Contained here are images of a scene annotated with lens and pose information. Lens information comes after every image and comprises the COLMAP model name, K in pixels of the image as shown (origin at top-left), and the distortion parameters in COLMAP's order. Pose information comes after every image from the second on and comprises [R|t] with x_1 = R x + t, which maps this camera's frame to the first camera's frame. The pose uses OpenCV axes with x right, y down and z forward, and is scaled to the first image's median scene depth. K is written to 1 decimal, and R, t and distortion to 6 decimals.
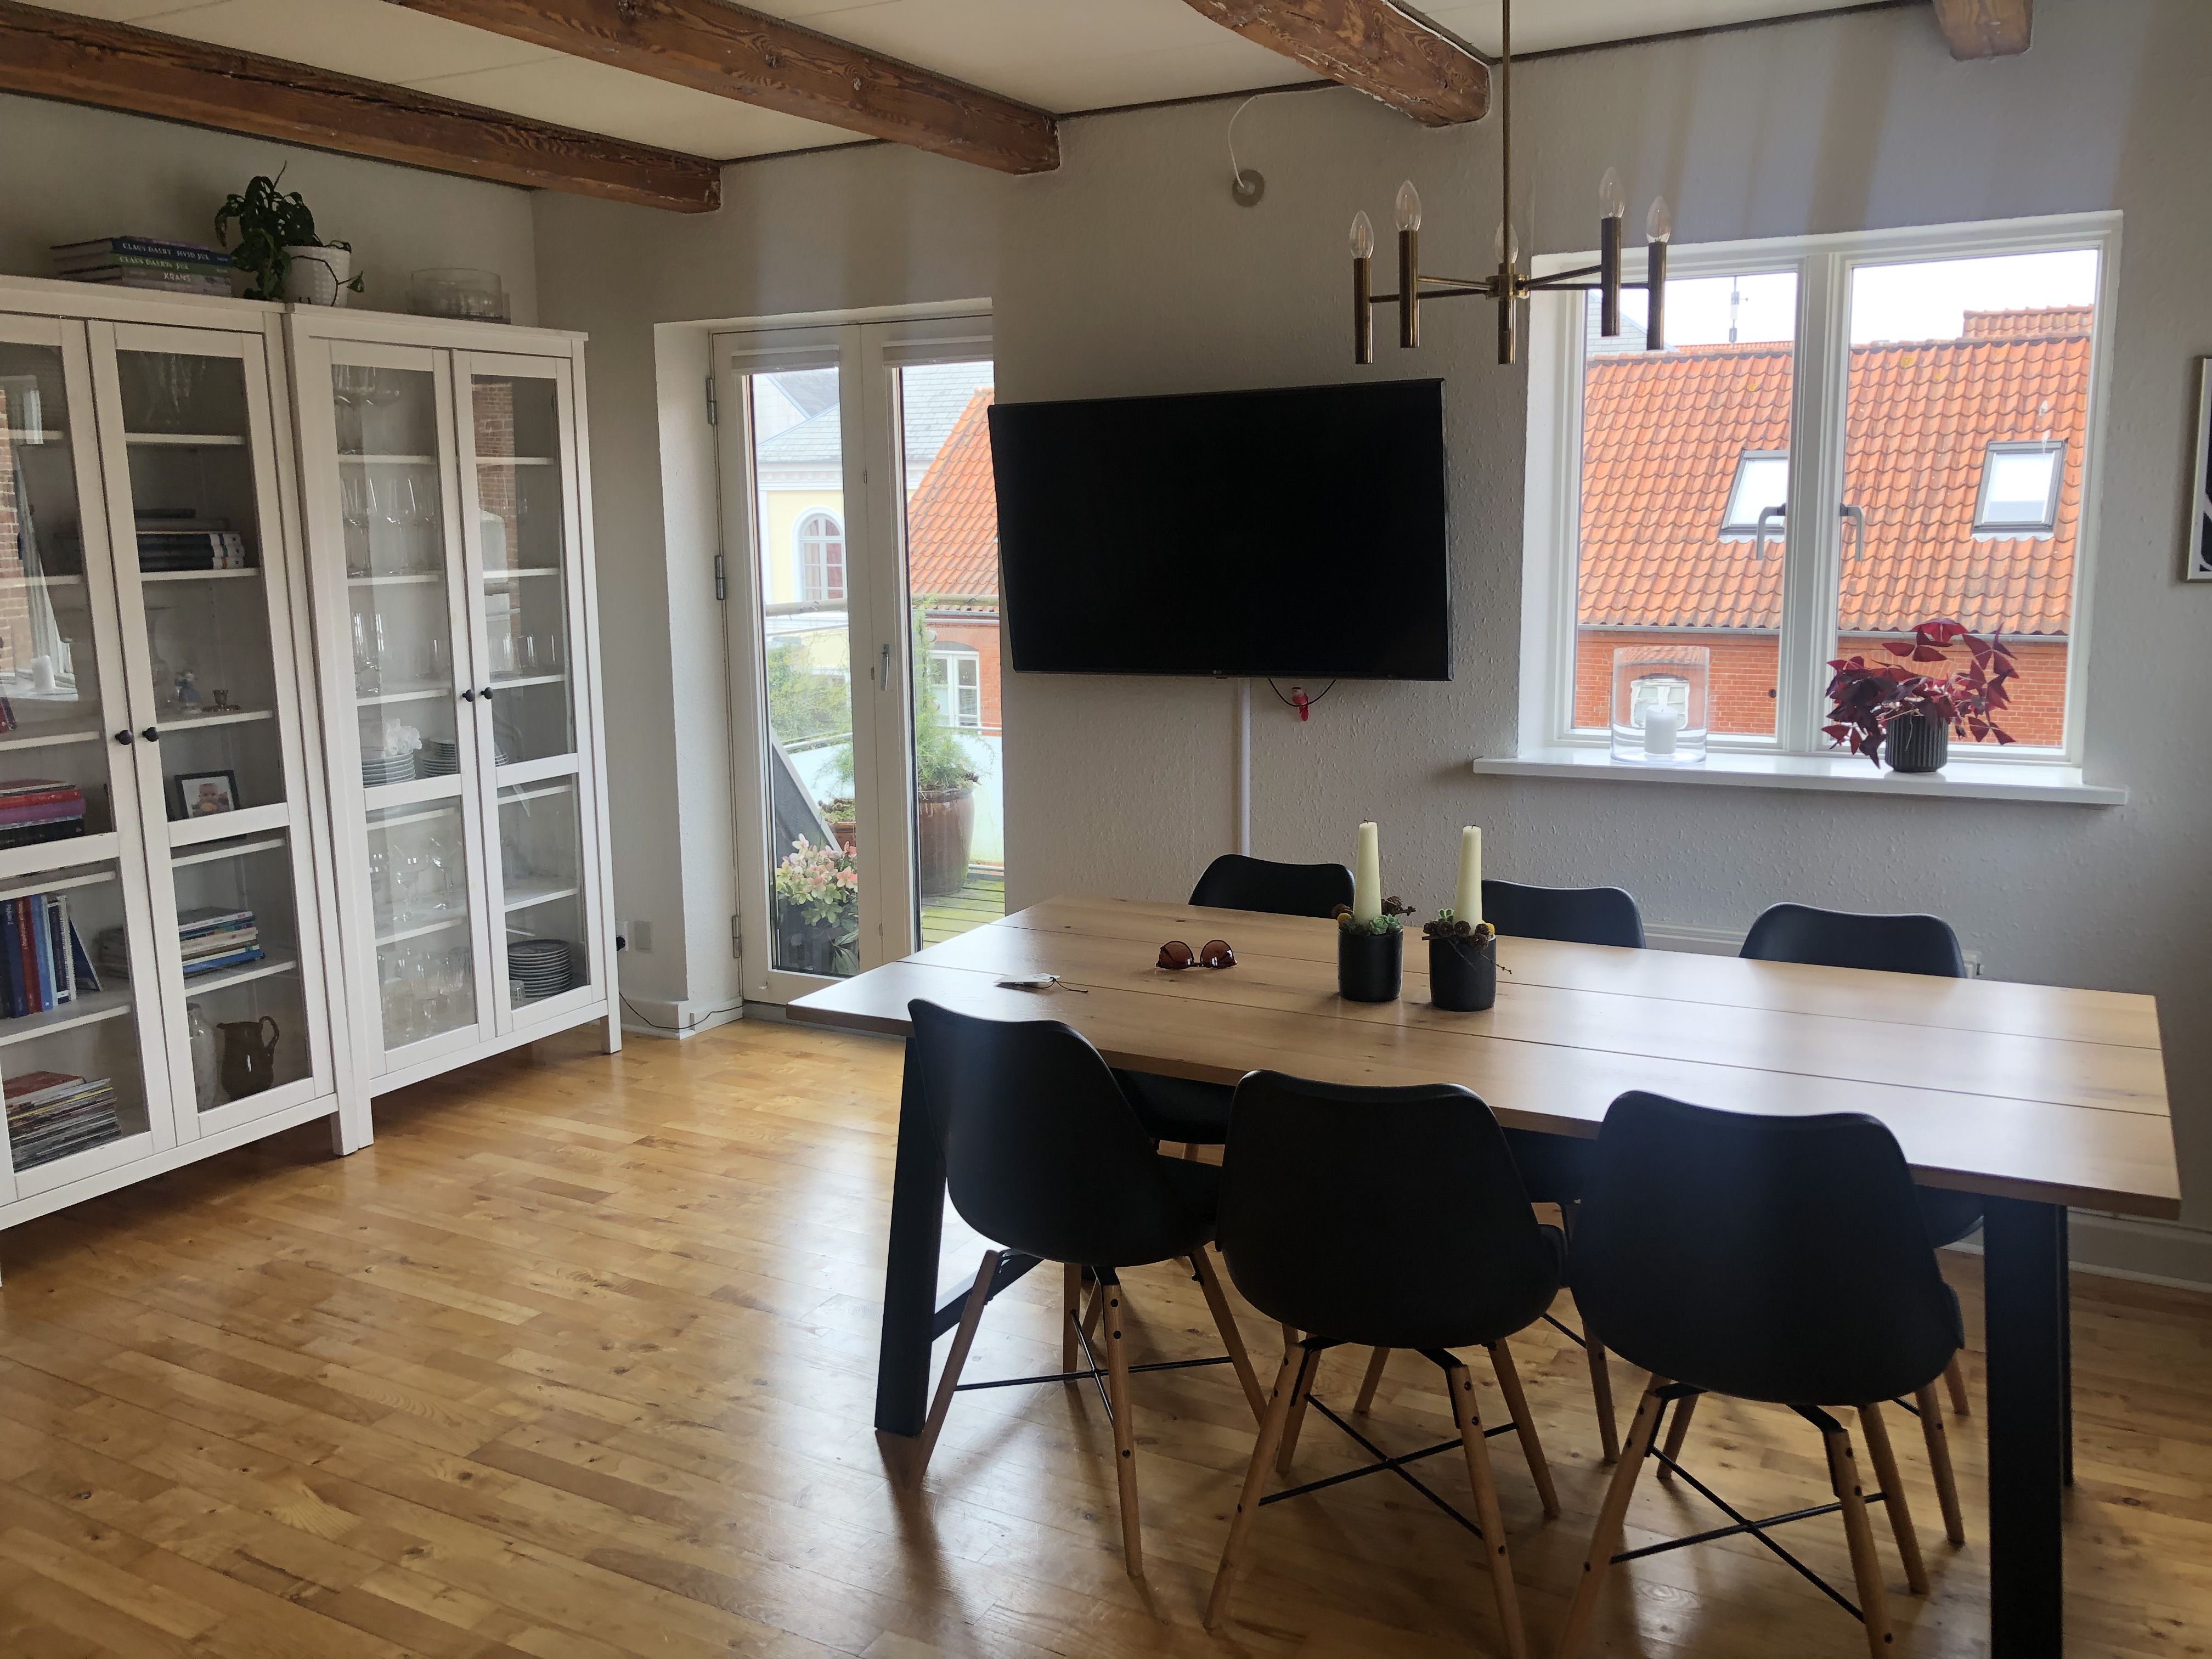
lens RADIAL K [[1817.9, 0, 1106.0], [0, 1817.9, 829.5], [0, 0, 1]] dist [0.005265, 0.001760]
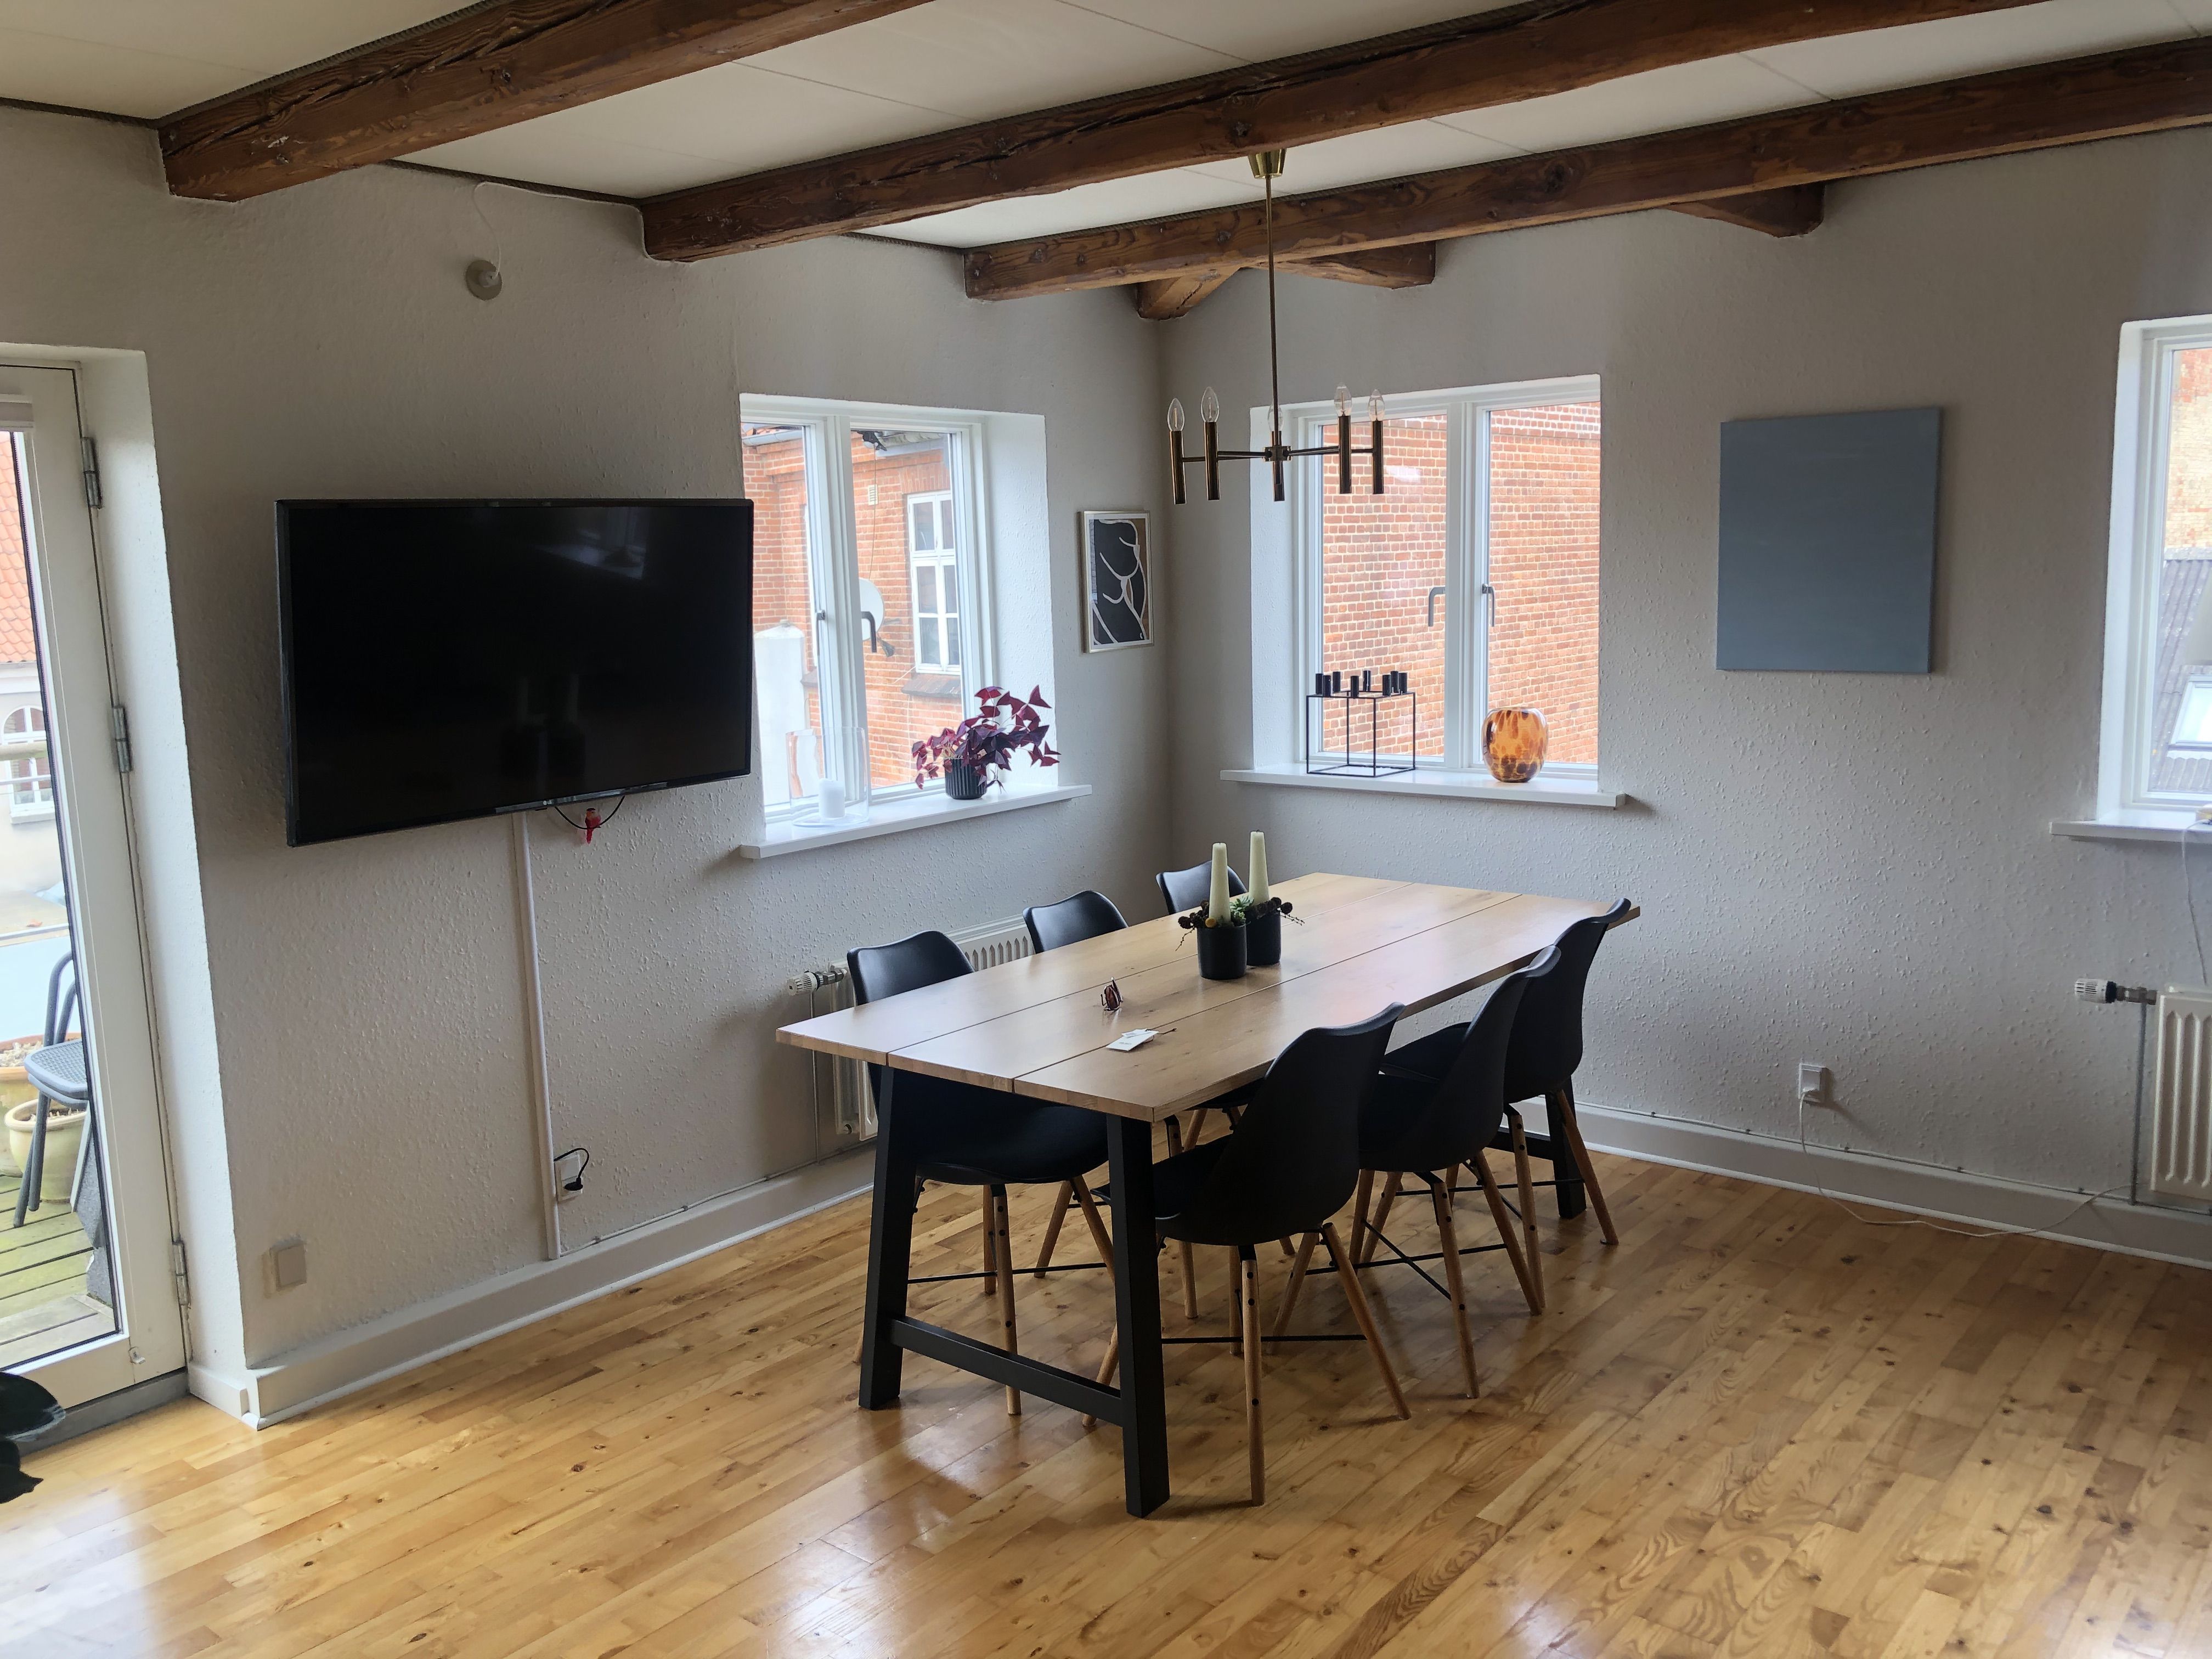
lens RADIAL K [[1817.9, 0, 1106.0], [0, 1817.9, 829.5], [0, 0, 1]] dist [0.005265, 0.001760]
pose [[0.168424, -0.129990, 0.977106, -0.953300], [0.200001, 0.975154, 0.095256, -0.128364], [-0.965211, 0.179379, 0.190237, 0.682801]]
